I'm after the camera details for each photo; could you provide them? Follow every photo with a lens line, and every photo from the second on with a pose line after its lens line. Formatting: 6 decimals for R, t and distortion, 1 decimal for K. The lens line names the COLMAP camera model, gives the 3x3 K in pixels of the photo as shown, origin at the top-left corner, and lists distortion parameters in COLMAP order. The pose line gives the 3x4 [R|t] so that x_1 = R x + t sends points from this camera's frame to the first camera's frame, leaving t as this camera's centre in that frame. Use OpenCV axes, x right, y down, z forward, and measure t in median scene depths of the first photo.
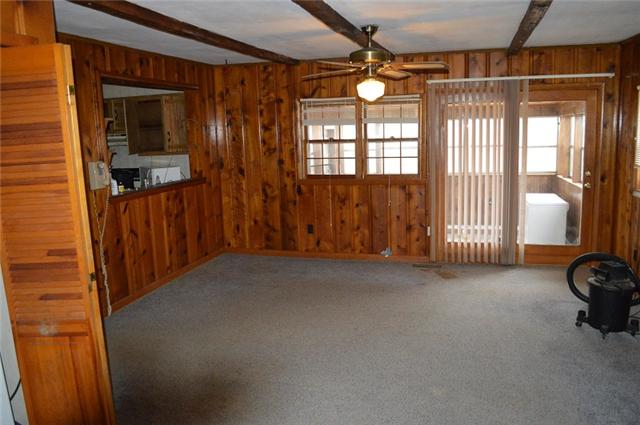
lens RADIAL K [[497.3, 0, 320.0], [0, 497.3, 212.5], [0, 0, 1]] dist [-0.084832, 0.008900]
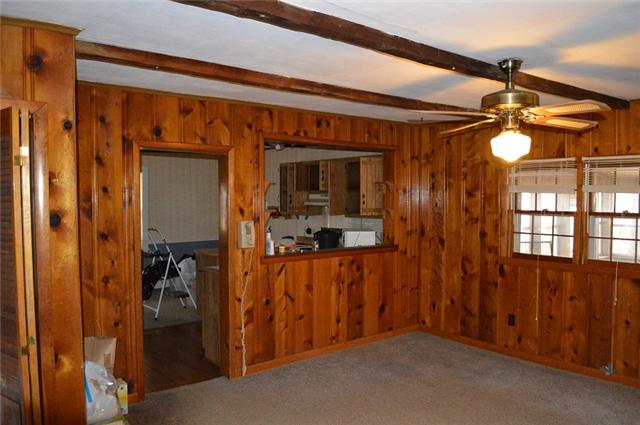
lens RADIAL K [[497.3, 0, 320.0], [0, 497.3, 212.5], [0, 0, 1]] dist [-0.084832, 0.008900]
pose [[0.821394, 0.049190, -0.568237, 0.172027], [-0.119825, 0.988923, -0.087601, -0.033234], [0.557633, 0.140044, 0.818189, 0.162569]]
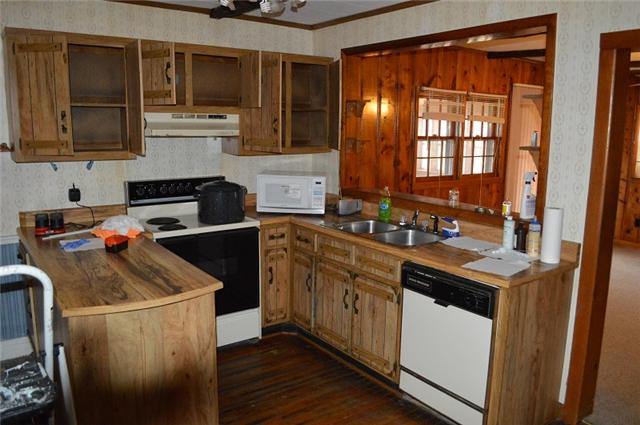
lens RADIAL K [[497.3, 0, 320.0], [0, 497.3, 212.5], [0, 0, 1]] dist [-0.084832, 0.008900]
pose [[0.610889, -0.096768, 0.785780, -0.812736], [0.105085, 0.993631, 0.040669, -0.070020], [-0.784711, 0.057729, 0.617168, 0.629006]]
